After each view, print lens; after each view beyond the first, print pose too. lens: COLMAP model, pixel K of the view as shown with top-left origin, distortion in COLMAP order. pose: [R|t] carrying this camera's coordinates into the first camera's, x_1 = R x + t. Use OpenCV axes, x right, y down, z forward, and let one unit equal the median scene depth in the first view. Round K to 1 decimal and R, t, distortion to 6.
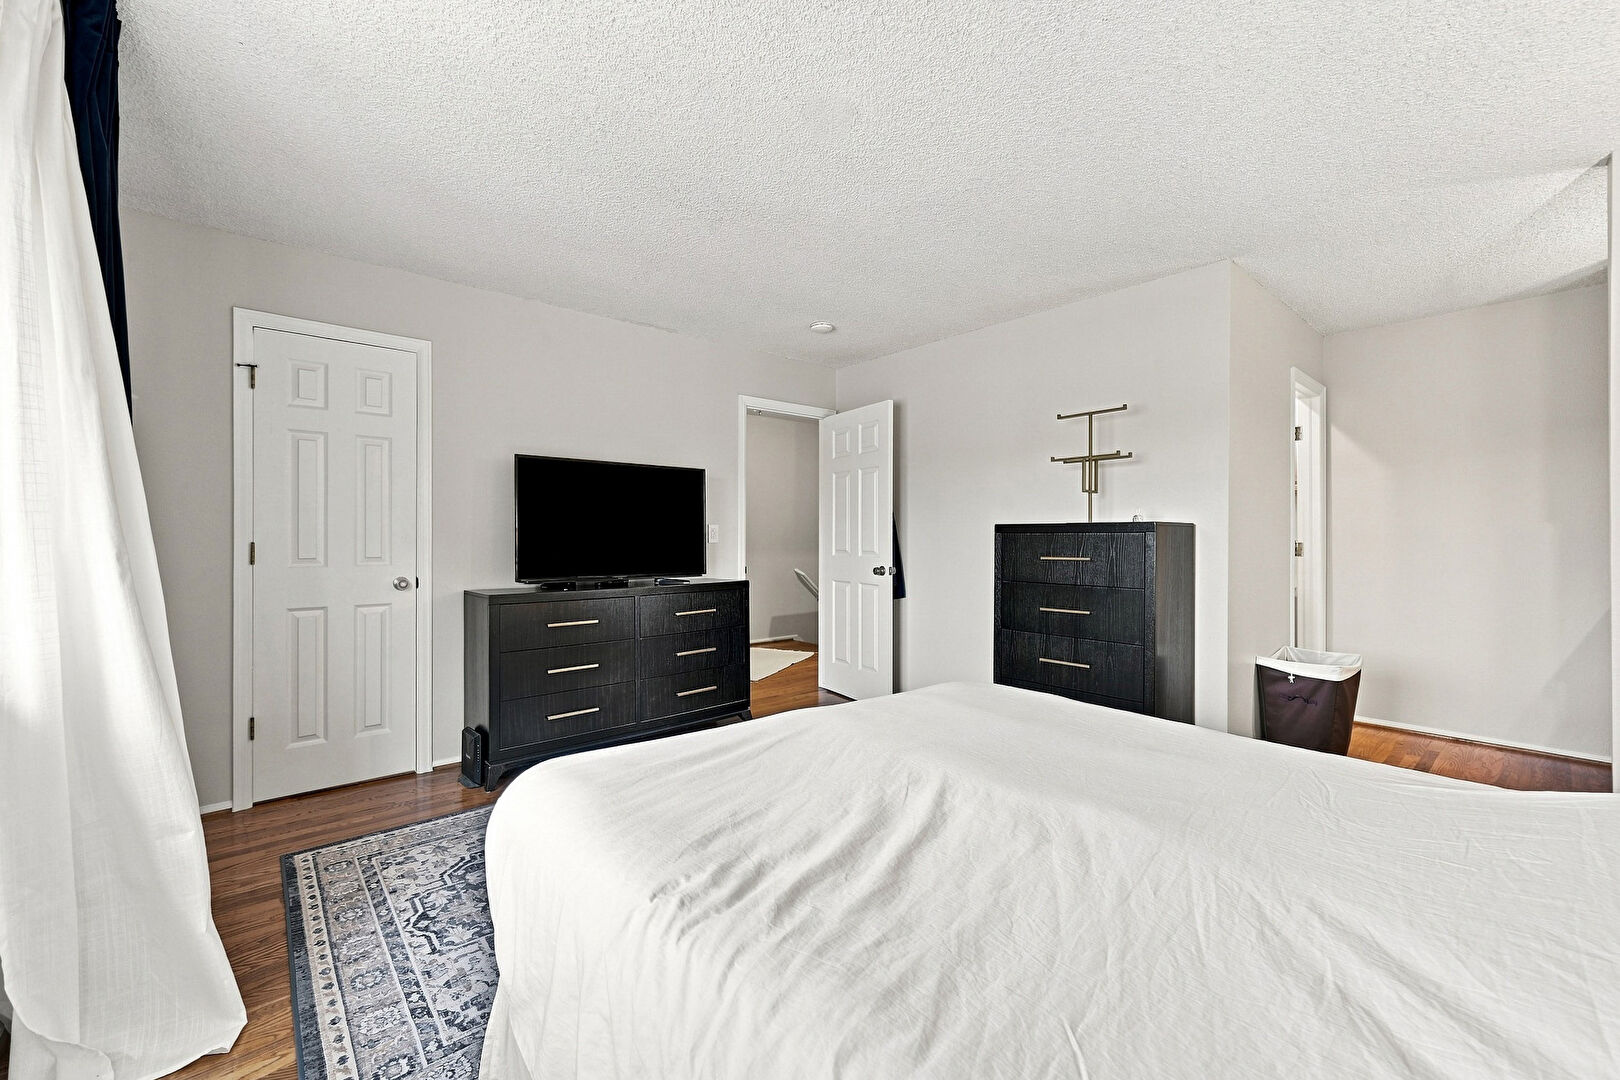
lens RADIAL K [[649.8, 0, 809.4], [0, 649.8, 539.6], [0, 0, 1]] dist [-0.000404, -0.000762]
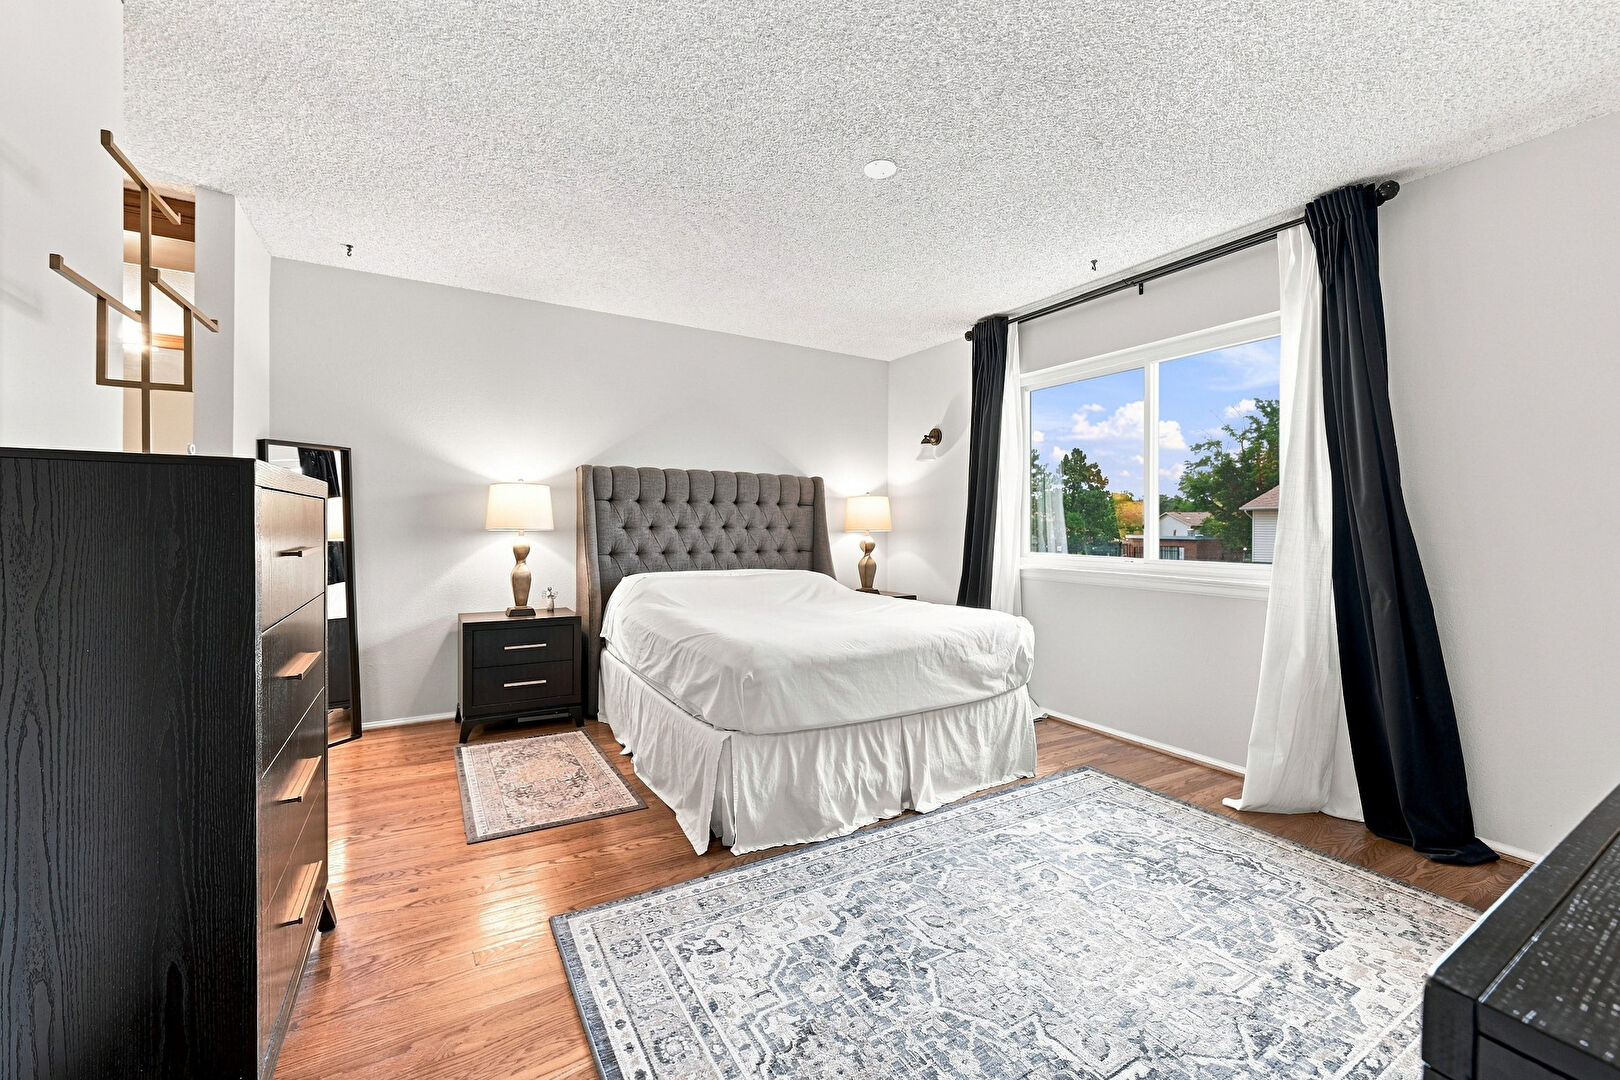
lens RADIAL K [[649.8, 0, 802.7], [0, 649.8, 530.5], [0, 0, 1]] dist [-0.000404, -0.000762]
pose [[-0.986711, -0.001333, 0.162479, -0.015807], [-0.000869, 0.999995, 0.002928, 0.002133], [-0.162482, 0.002748, -0.986708, 2.262782]]
